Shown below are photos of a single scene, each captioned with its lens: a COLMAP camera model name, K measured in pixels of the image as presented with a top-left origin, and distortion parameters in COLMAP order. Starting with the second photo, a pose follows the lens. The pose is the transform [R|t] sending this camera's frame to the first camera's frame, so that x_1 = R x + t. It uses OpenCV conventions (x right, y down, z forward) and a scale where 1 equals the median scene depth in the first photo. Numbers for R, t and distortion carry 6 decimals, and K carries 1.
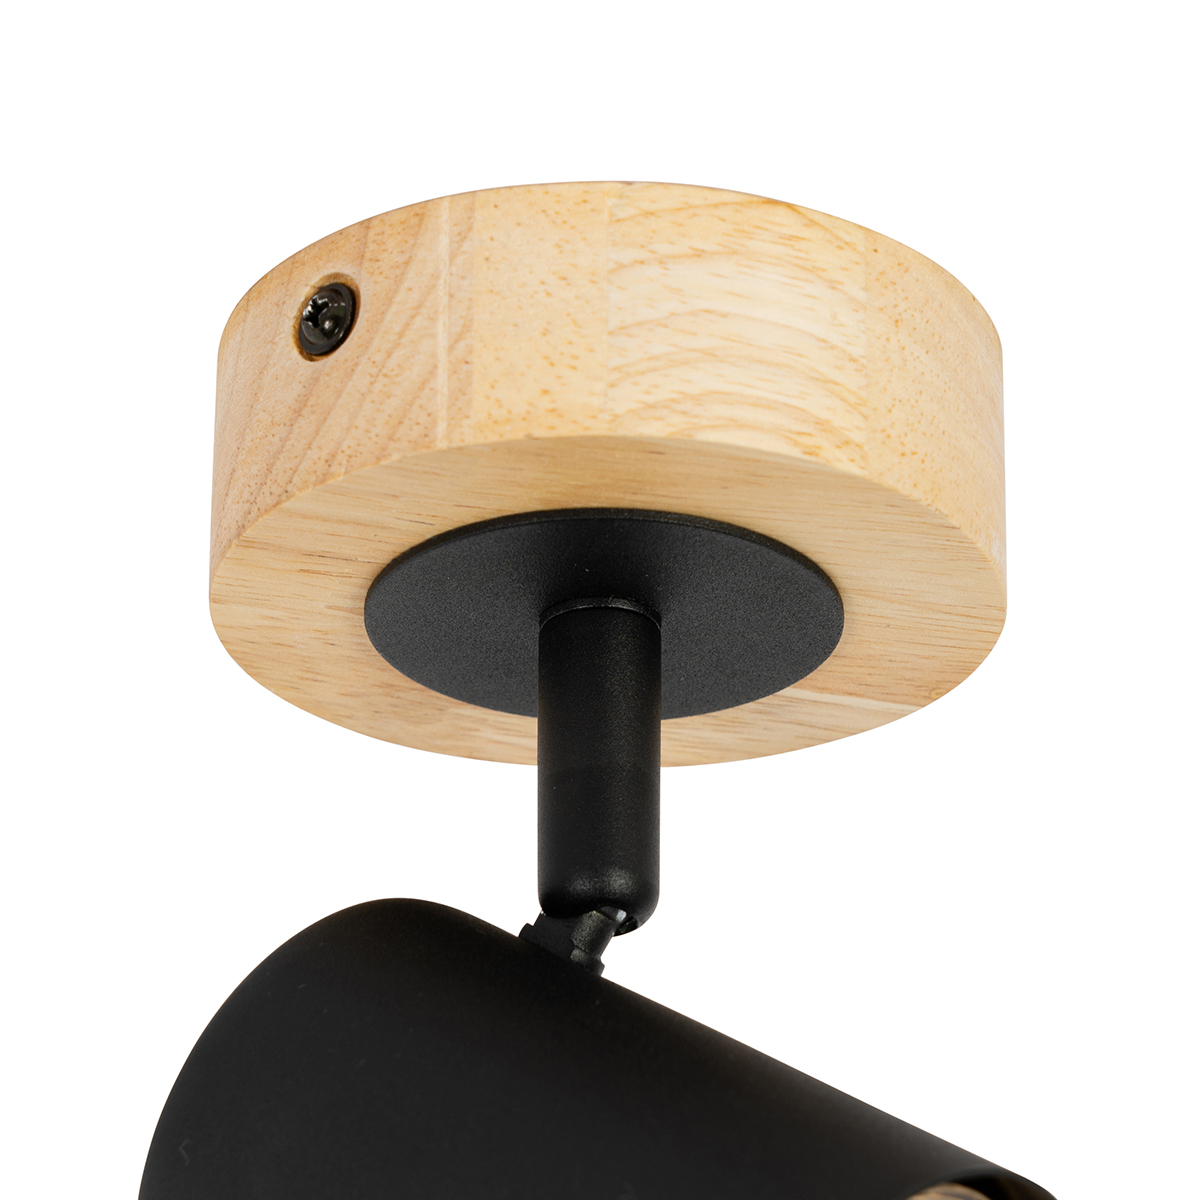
lens RADIAL K [[7047.2, 0, 601.9], [0, 7047.2, 601.4], [0, 0, 1]] dist [0.142446, 0.000000]
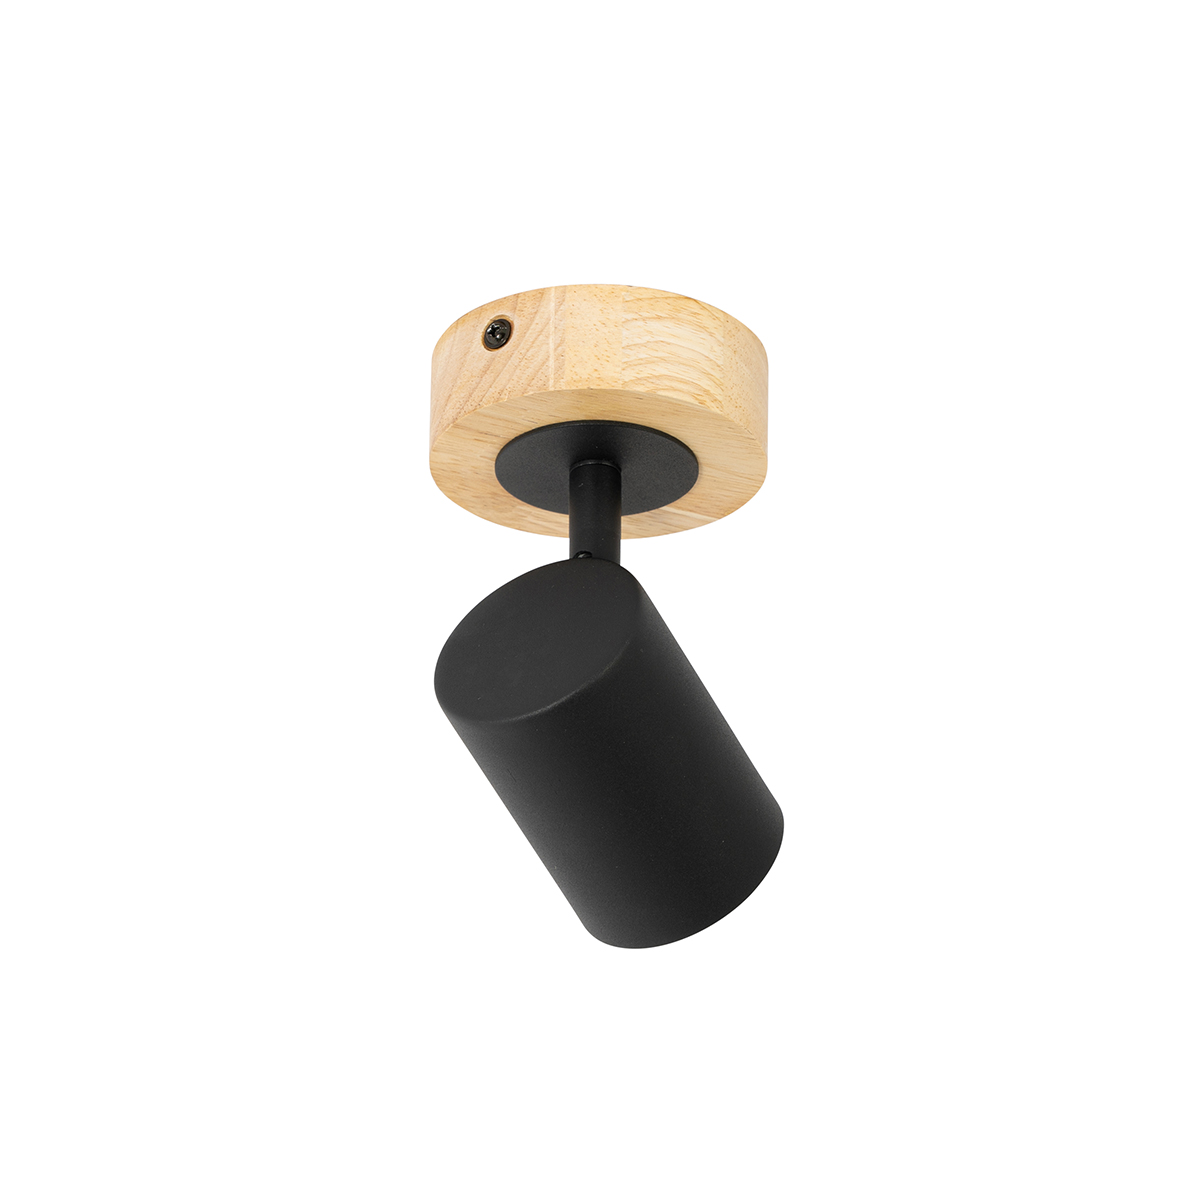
lens RADIAL K [[7047.2, 0, 600.0], [0, 7047.2, 600.2], [0, 0, 1]] dist [0.142446, 0.000000]
pose [[0.990490, 0.065093, 0.121211, -0.287964], [-0.063820, 0.997858, -0.014354, 0.081735], [-0.121885, 0.006482, 0.992523, -1.367591]]
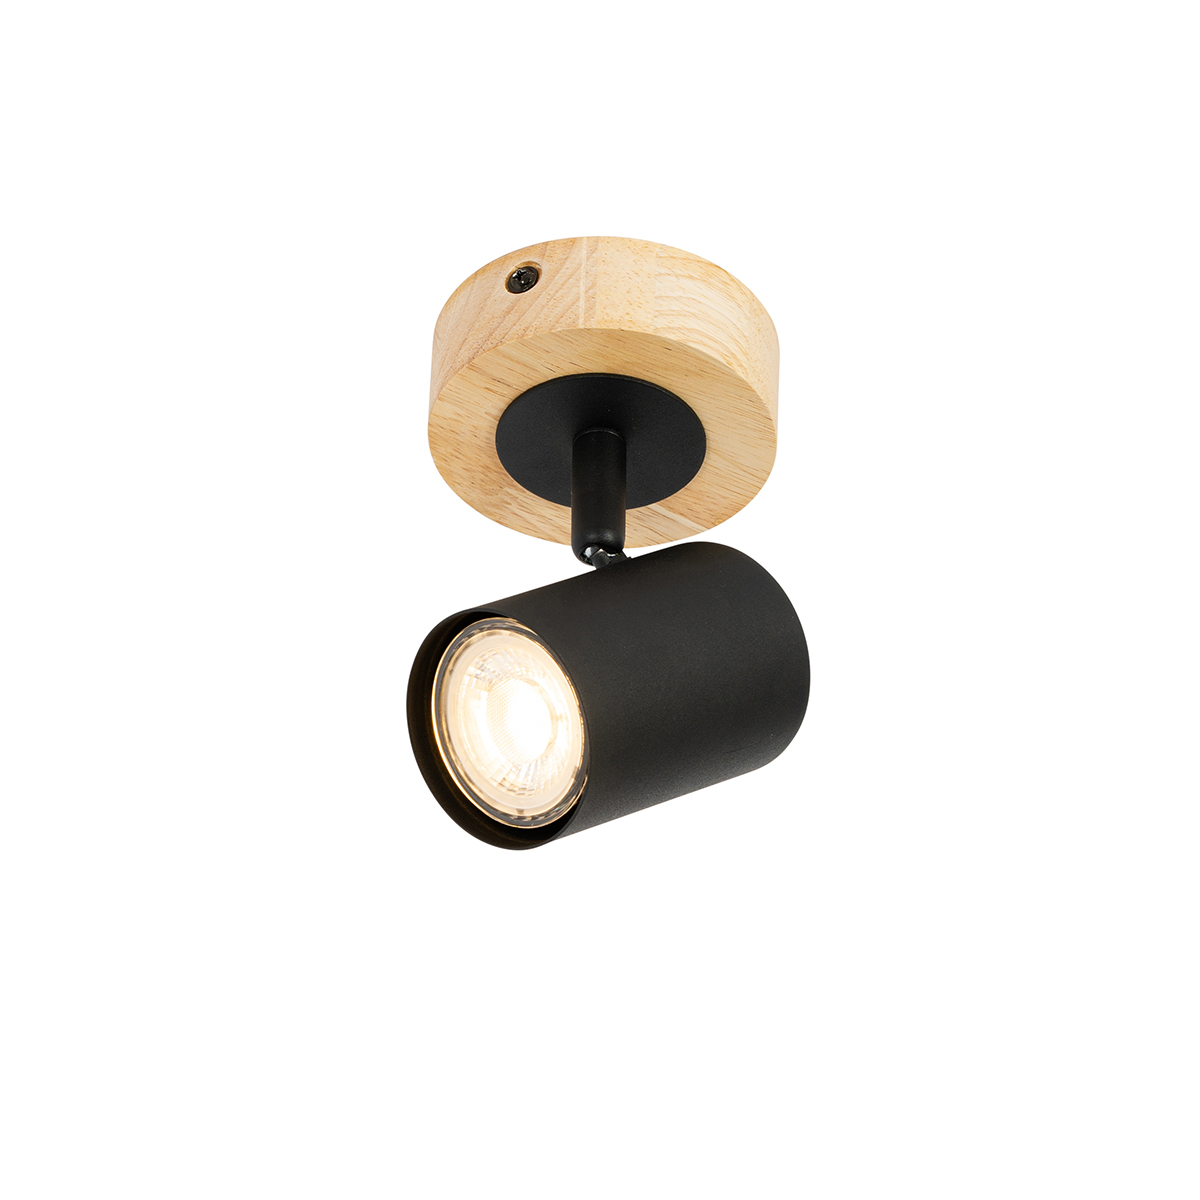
lens RADIAL K [[7047.2, 0, 599.6], [0, 7047.2, 598.8], [0, 0, 1]] dist [0.142446, 0.000000]
pose [[0.956899, 0.200372, 0.210227, -0.480917], [-0.149043, 0.960088, -0.236679, 0.605203], [-0.249261, 0.195145, 0.948571, -1.180345]]
